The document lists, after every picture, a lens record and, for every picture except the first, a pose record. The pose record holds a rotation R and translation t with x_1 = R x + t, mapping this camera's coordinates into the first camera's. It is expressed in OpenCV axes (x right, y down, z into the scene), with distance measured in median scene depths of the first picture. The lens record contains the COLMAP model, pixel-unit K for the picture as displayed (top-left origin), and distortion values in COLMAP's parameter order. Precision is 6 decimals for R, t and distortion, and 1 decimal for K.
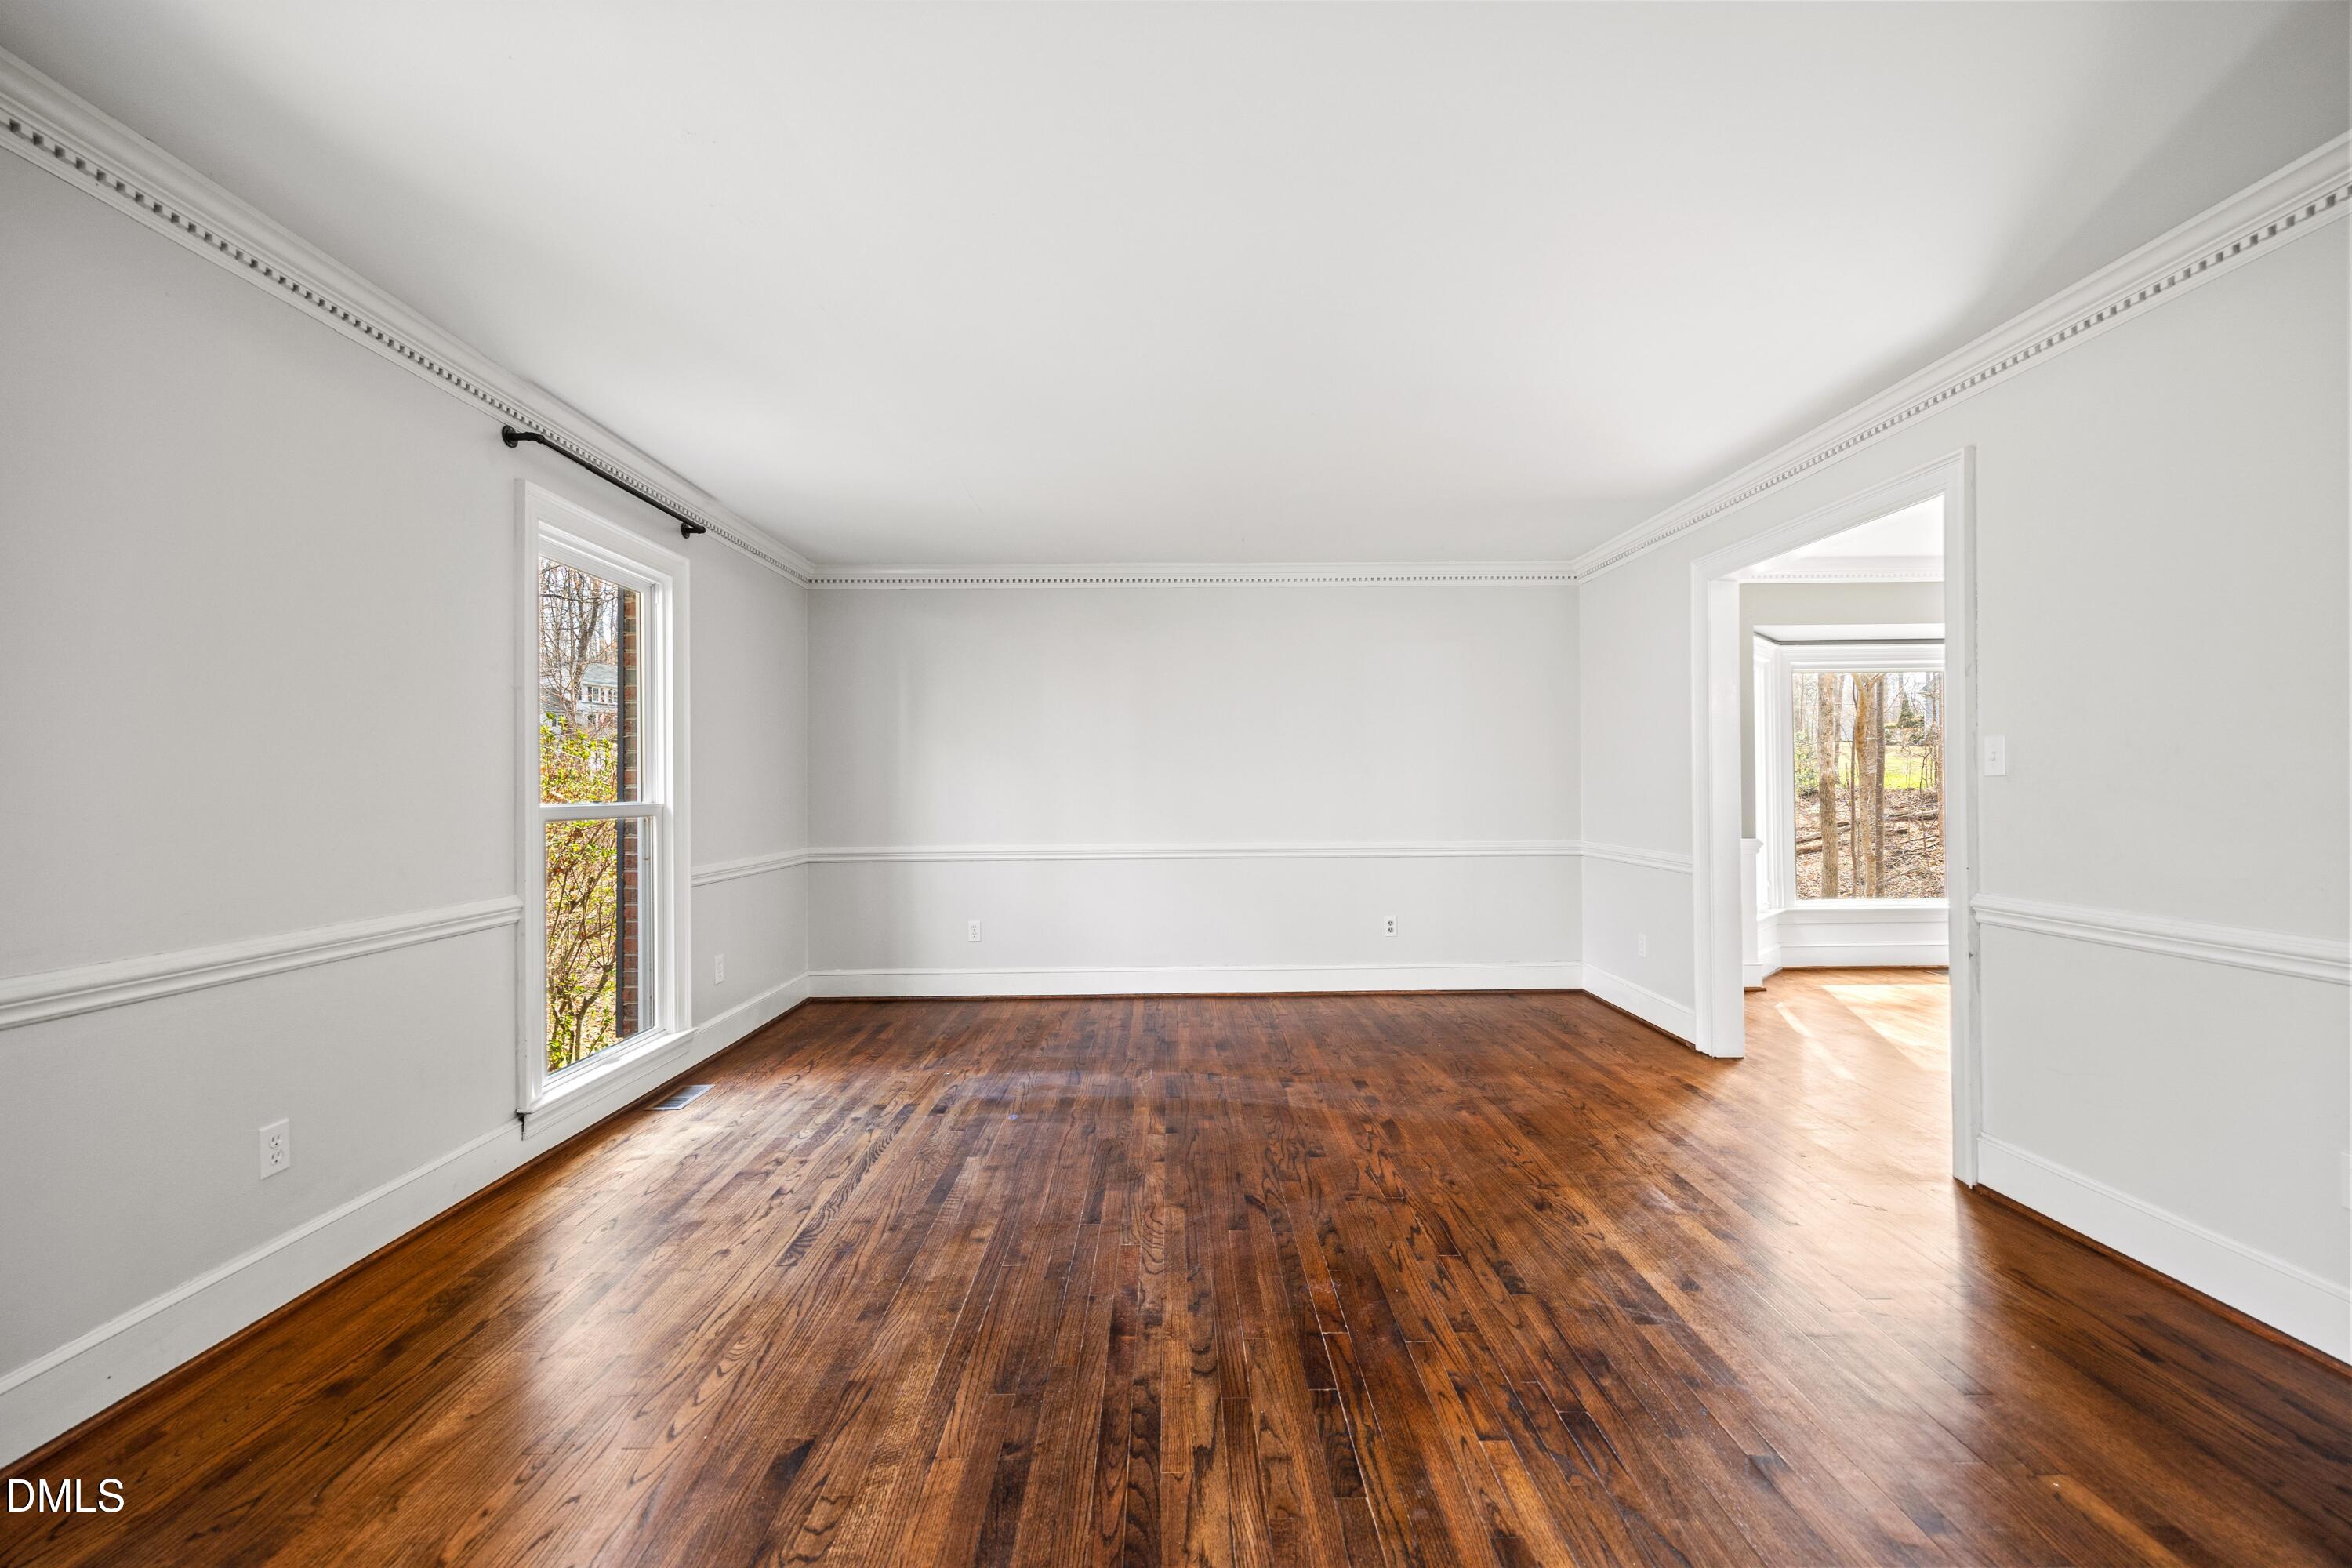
lens RADIAL K [[917.5, 0, 1181.9], [0, 917.5, 788.0], [0, 0, 1]] dist [0.002382, 0.000207]
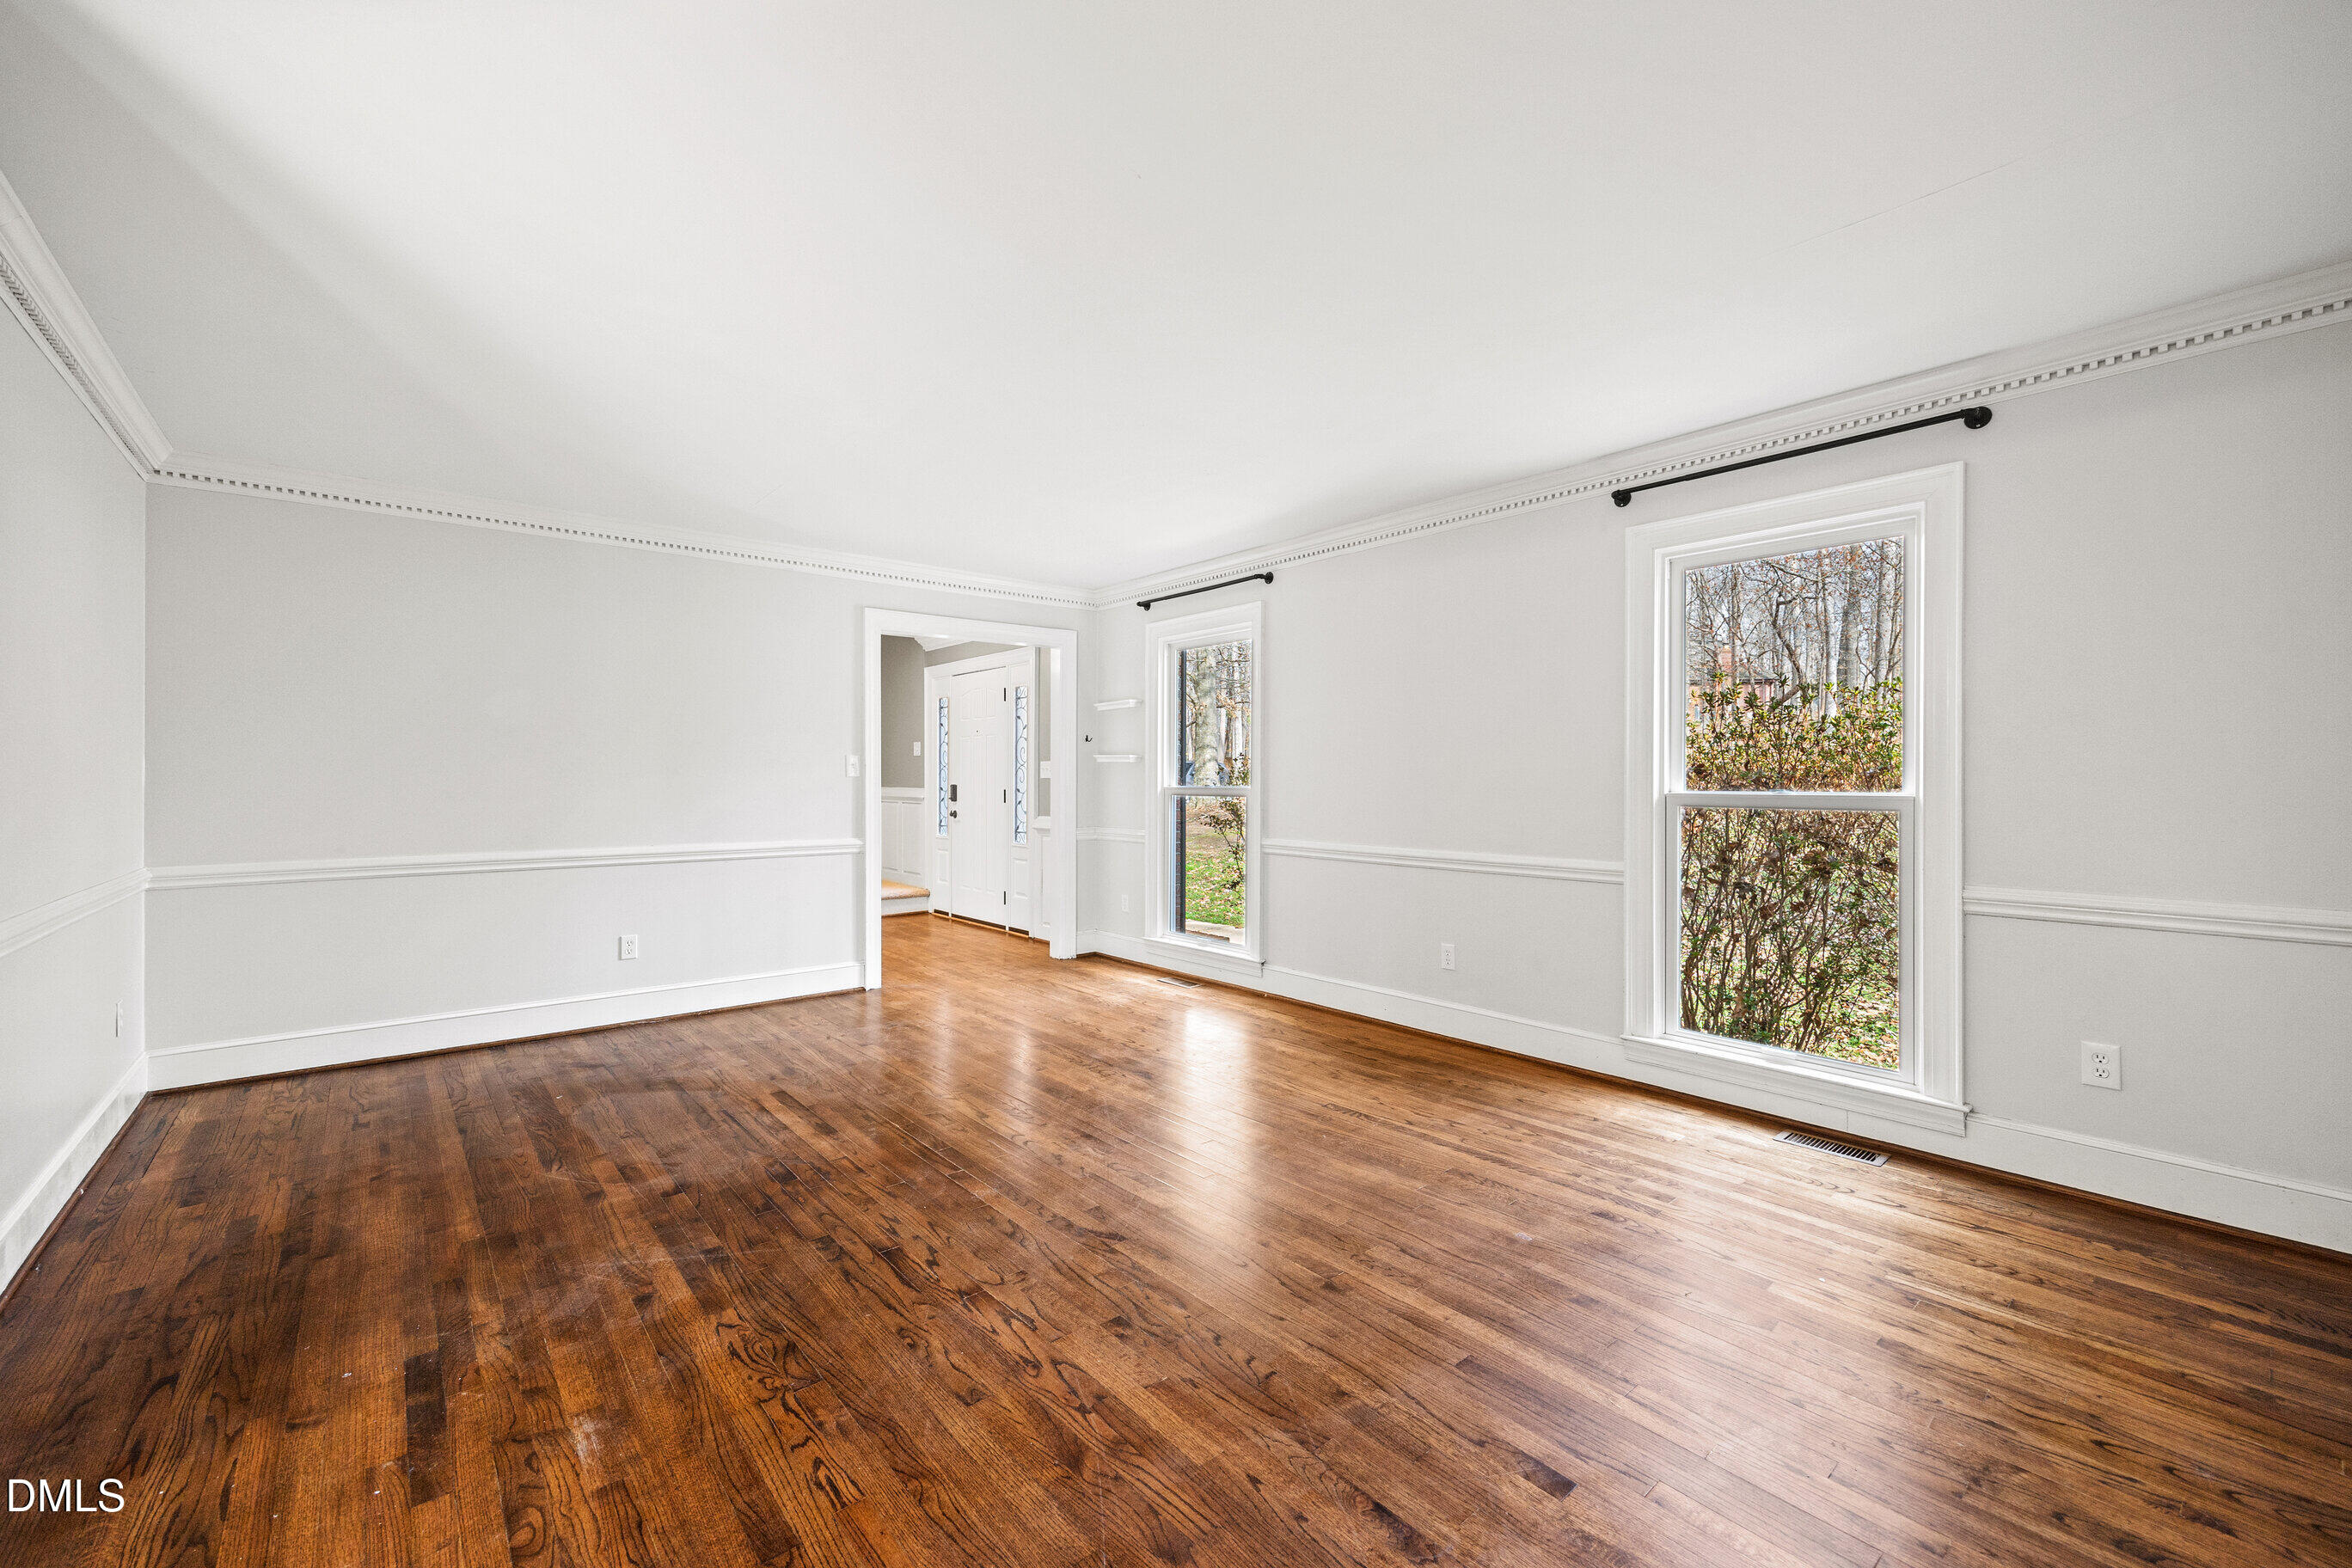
lens RADIAL K [[921.2, 0, 1181.3], [0, 921.2, 779.8], [0, 0, 1]] dist [-0.002964, 0.000504]
pose [[-0.758495, 0.009625, -0.651608, 0.633170], [0.008292, 0.999953, 0.005118, -0.008645], [0.651627, -0.001521, -0.758538, 1.781808]]
